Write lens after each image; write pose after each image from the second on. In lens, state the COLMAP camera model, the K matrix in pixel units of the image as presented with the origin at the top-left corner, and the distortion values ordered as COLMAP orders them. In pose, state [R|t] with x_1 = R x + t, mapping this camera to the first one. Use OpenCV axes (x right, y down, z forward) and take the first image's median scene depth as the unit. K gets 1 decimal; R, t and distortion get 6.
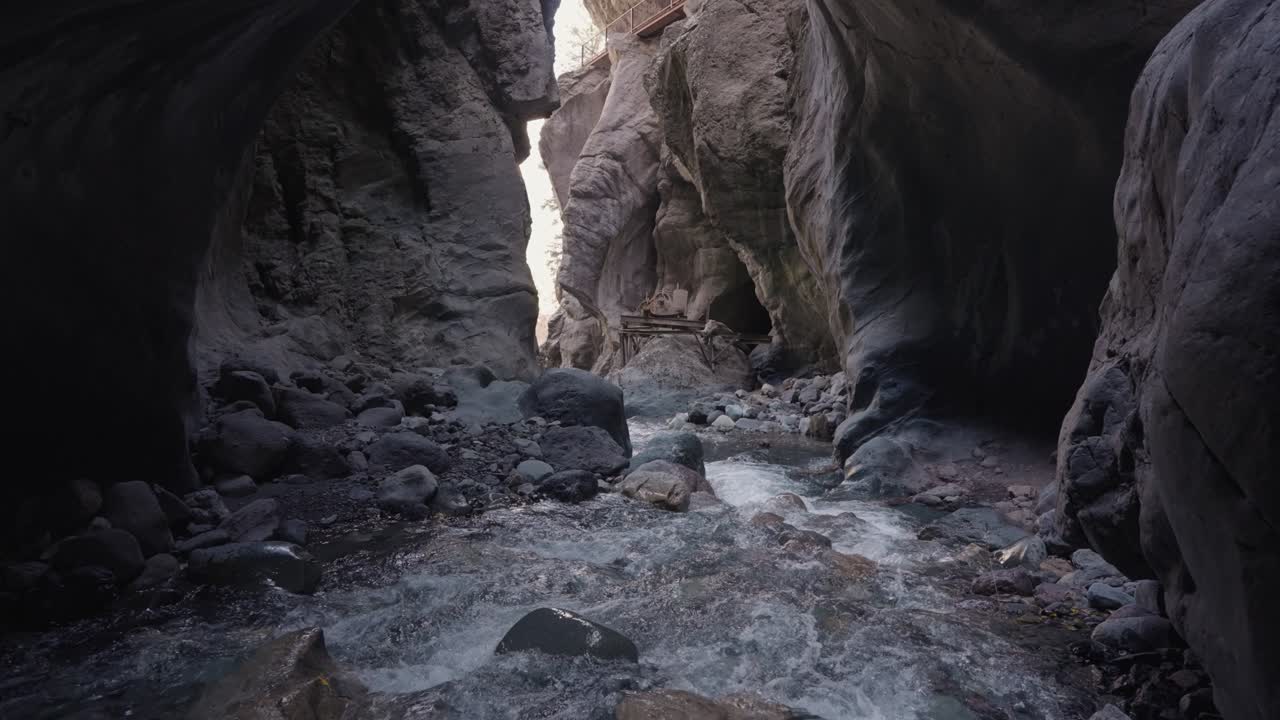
lens RADIAL K [[769.0, 0, 640.0], [0, 769.0, 360.0], [0, 0, 1]] dist [-0.098646, 0.066450]
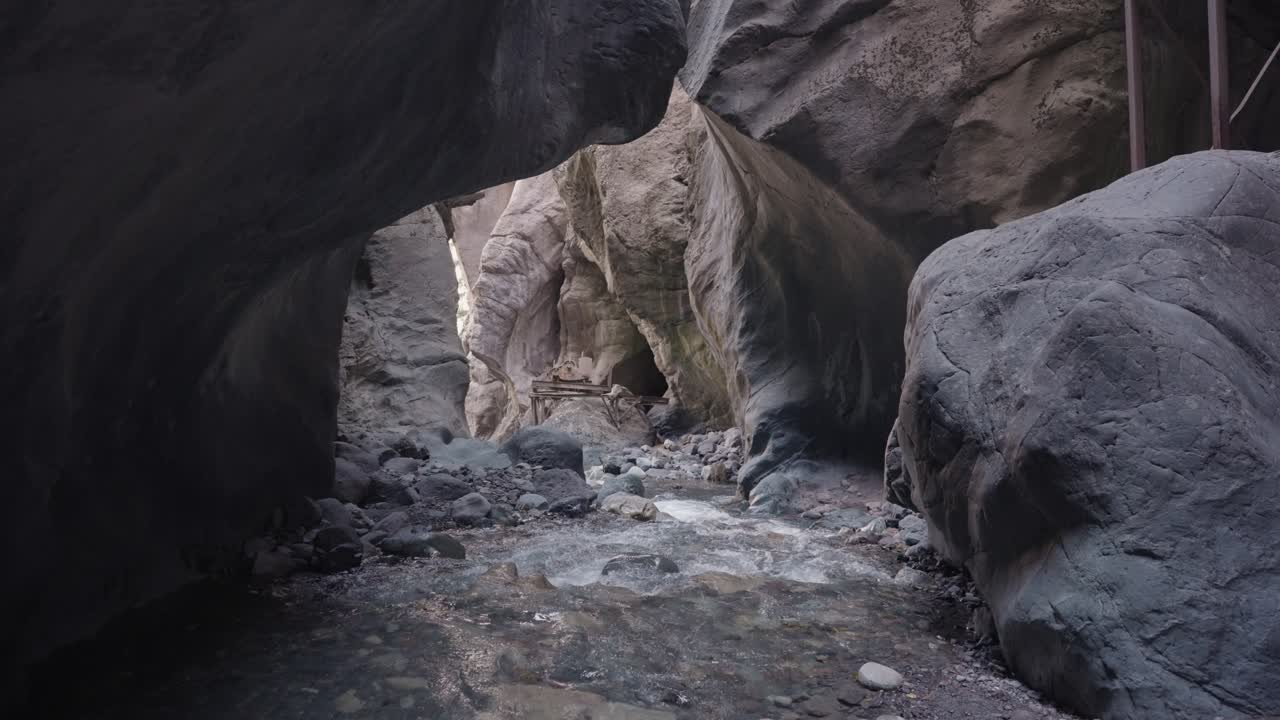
lens RADIAL K [[769.0, 0, 640.0], [0, 769.0, 360.0], [0, 0, 1]] dist [-0.098646, 0.066450]
pose [[0.986397, 0.000794, 0.164380, -0.073361], [0.012315, 0.996821, -0.078712, 0.002150], [-0.163920, 0.079666, 0.983251, -0.159112]]
